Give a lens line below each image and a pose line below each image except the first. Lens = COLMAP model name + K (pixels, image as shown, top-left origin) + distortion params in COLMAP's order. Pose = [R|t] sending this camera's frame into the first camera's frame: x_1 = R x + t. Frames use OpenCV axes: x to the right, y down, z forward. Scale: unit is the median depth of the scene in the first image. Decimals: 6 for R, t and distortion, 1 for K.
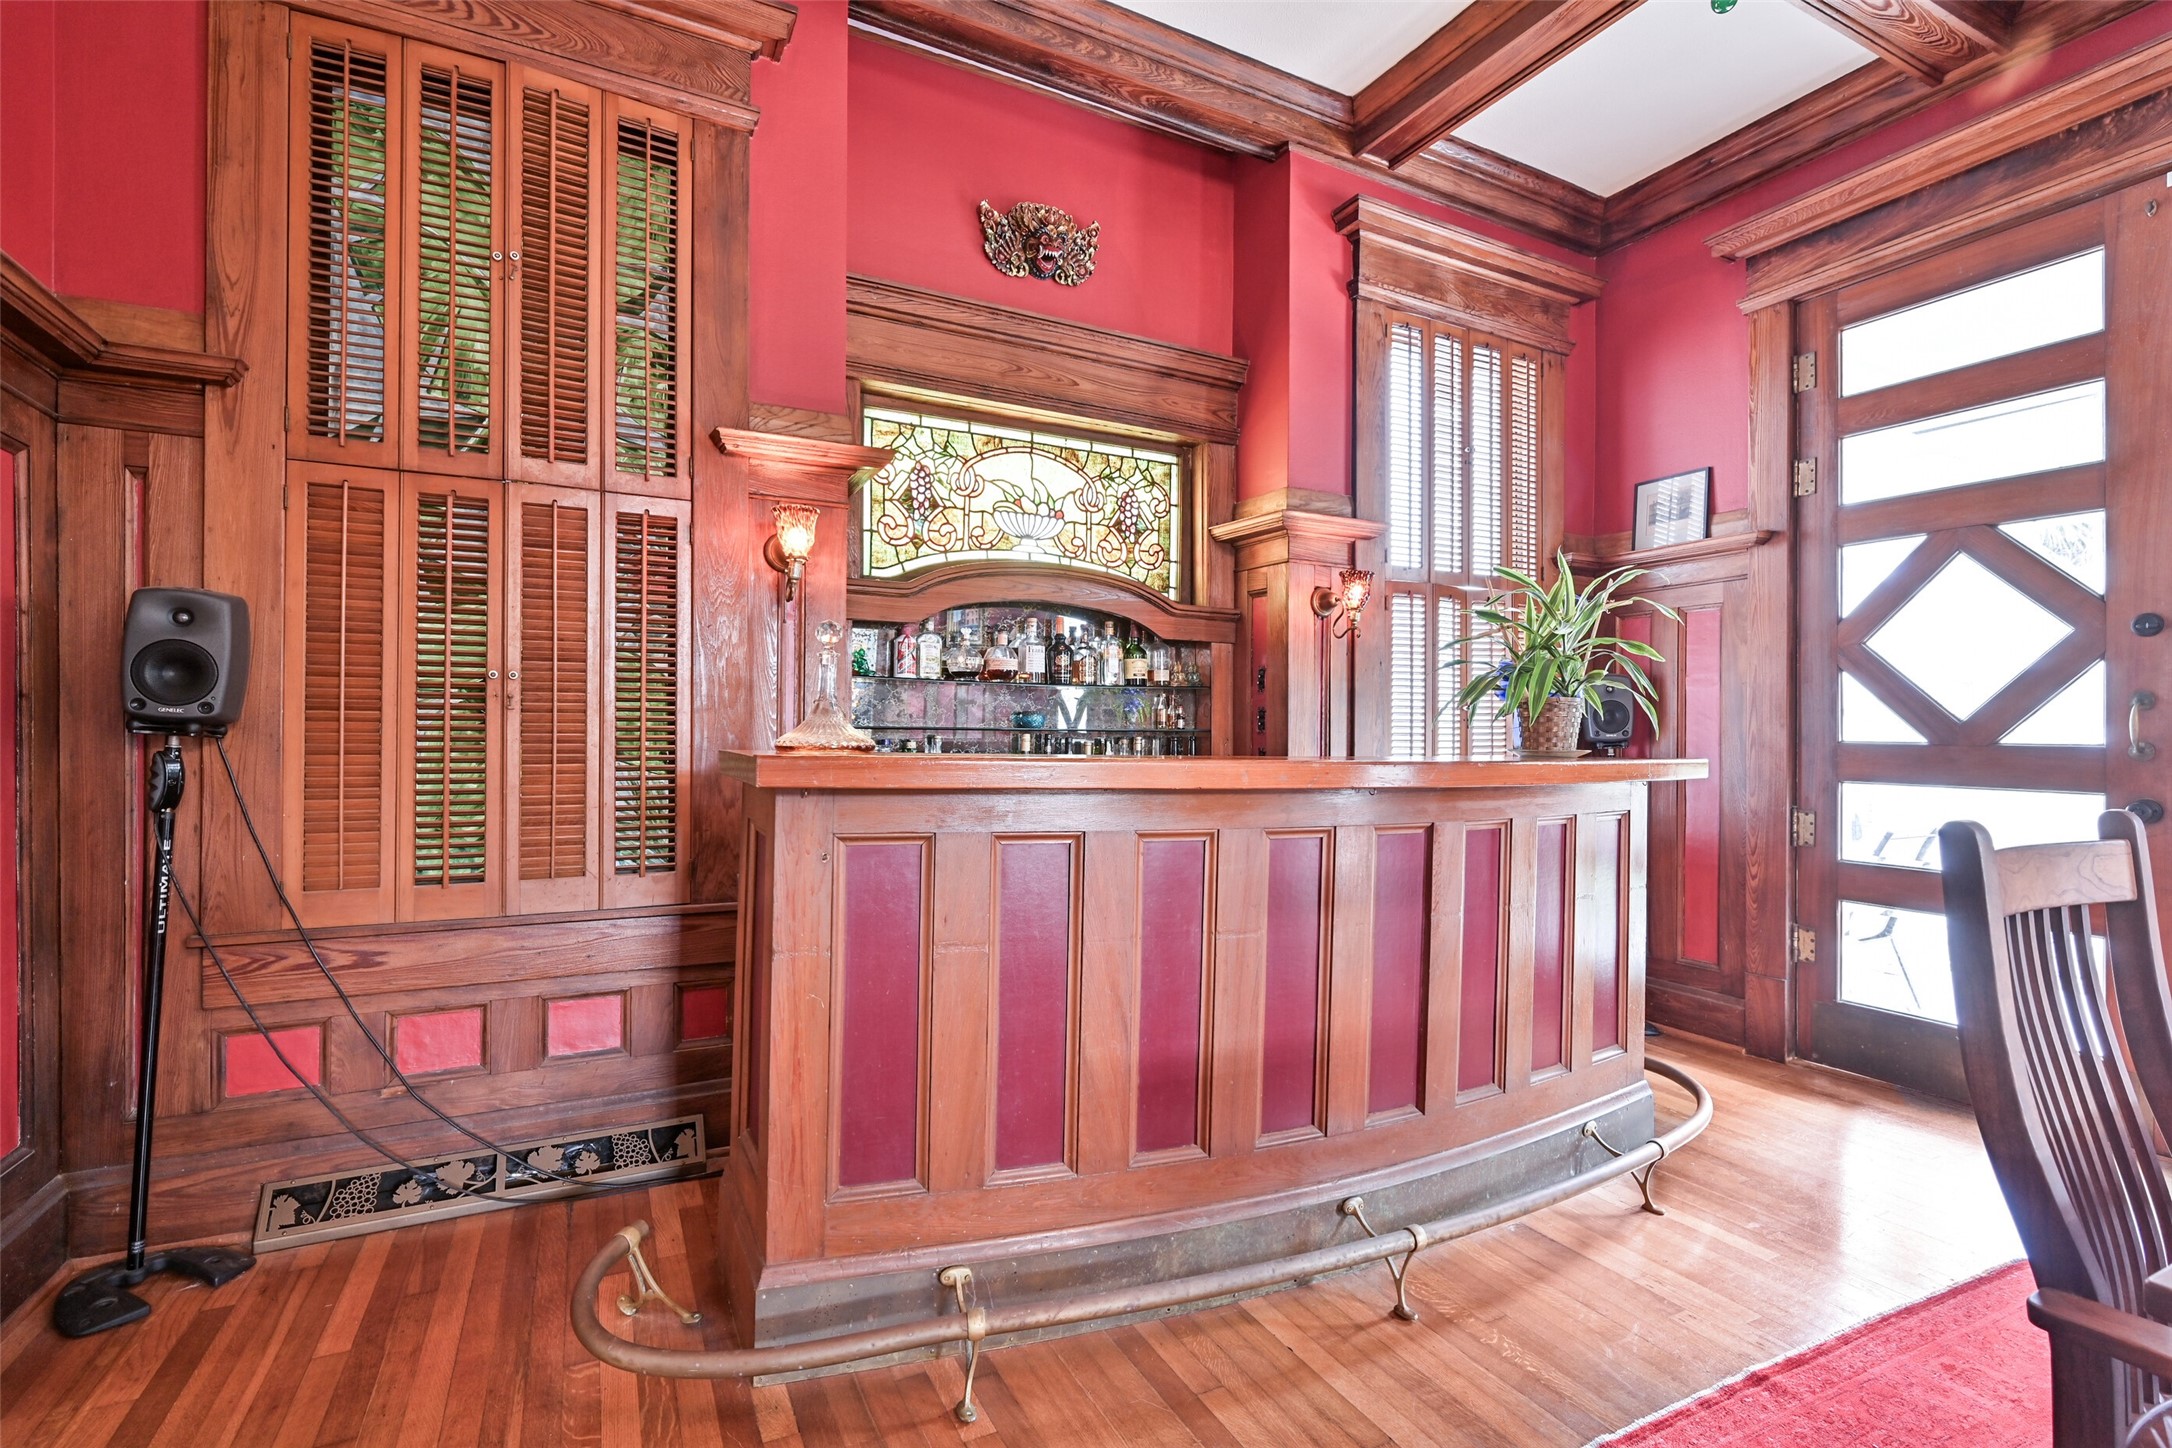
lens RADIAL K [[967.5, 0, 1077.3], [0, 967.5, 724.6], [0, 0, 1]] dist [-0.002497, -0.000652]
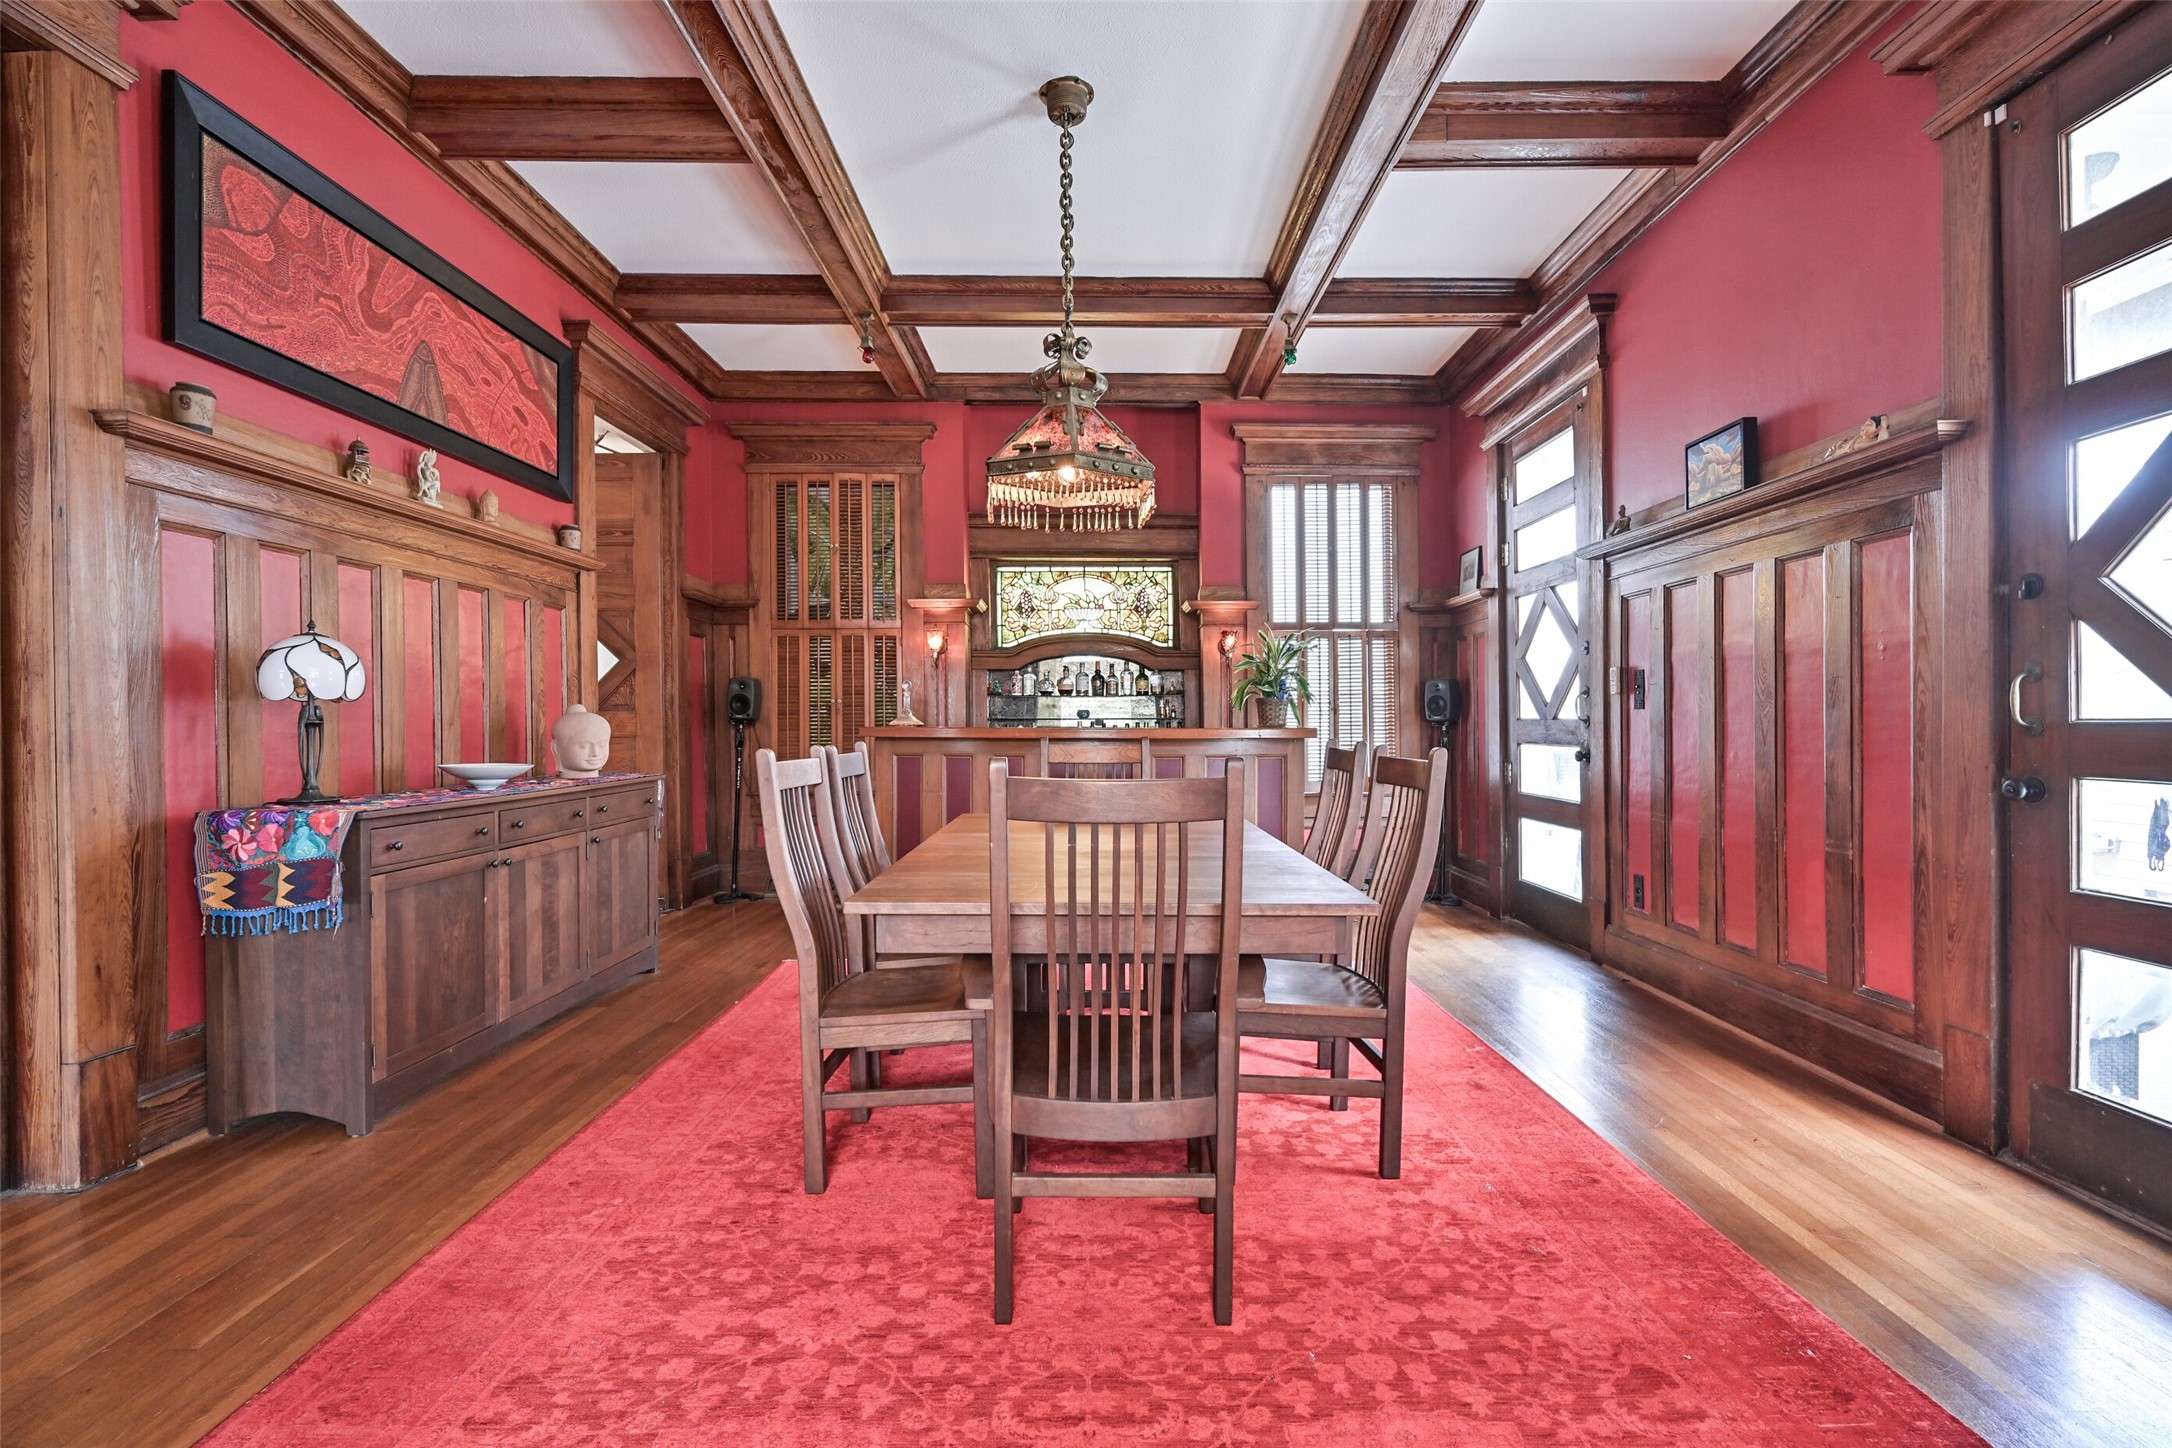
lens RADIAL K [[967.5, 0, 1107.6], [0, 967.5, 726.4], [0, 0, 1]] dist [-0.002497, -0.000652]
pose [[0.894894, -0.012325, -0.446109, 1.173953], [0.013609, 0.999907, -0.000327, 0.027315], [0.446072, -0.005779, 0.894978, -0.980762]]
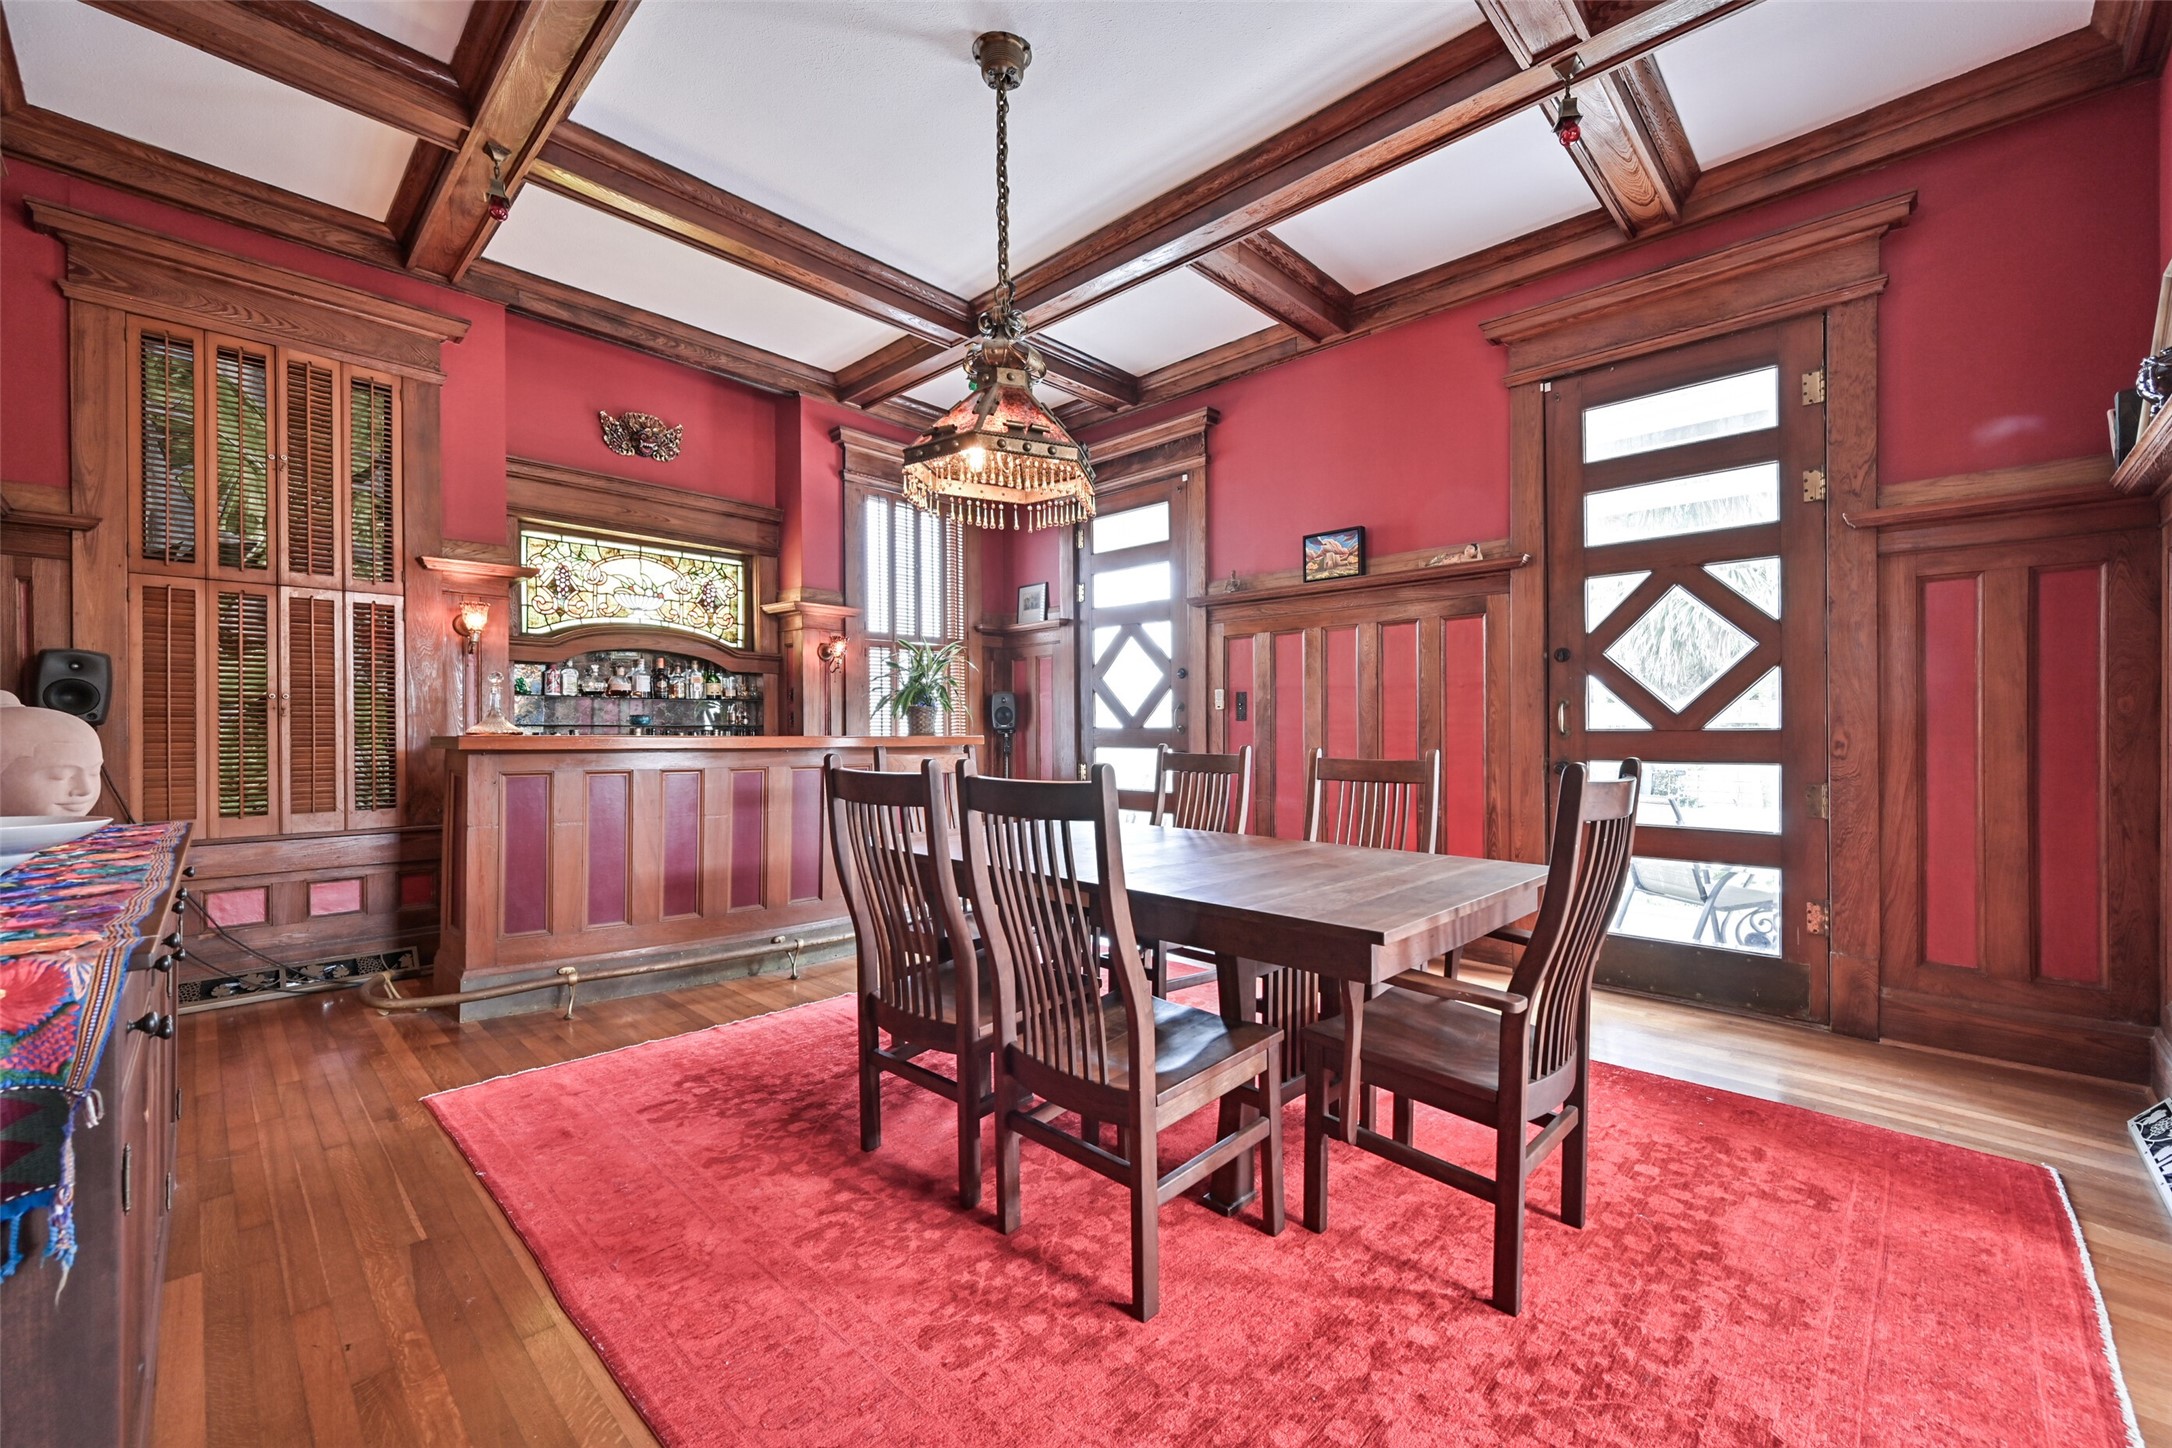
lens RADIAL K [[869.9, 0, 1087.9], [0, 869.9, 727.2], [0, 0, 1]] dist [-0.000554, 0.001378]
pose [[0.943055, -0.011585, 0.332436, 0.241419], [0.011100, 0.999933, 0.003360, 0.014128], [-0.332453, 0.000521, 0.943120, -0.894967]]
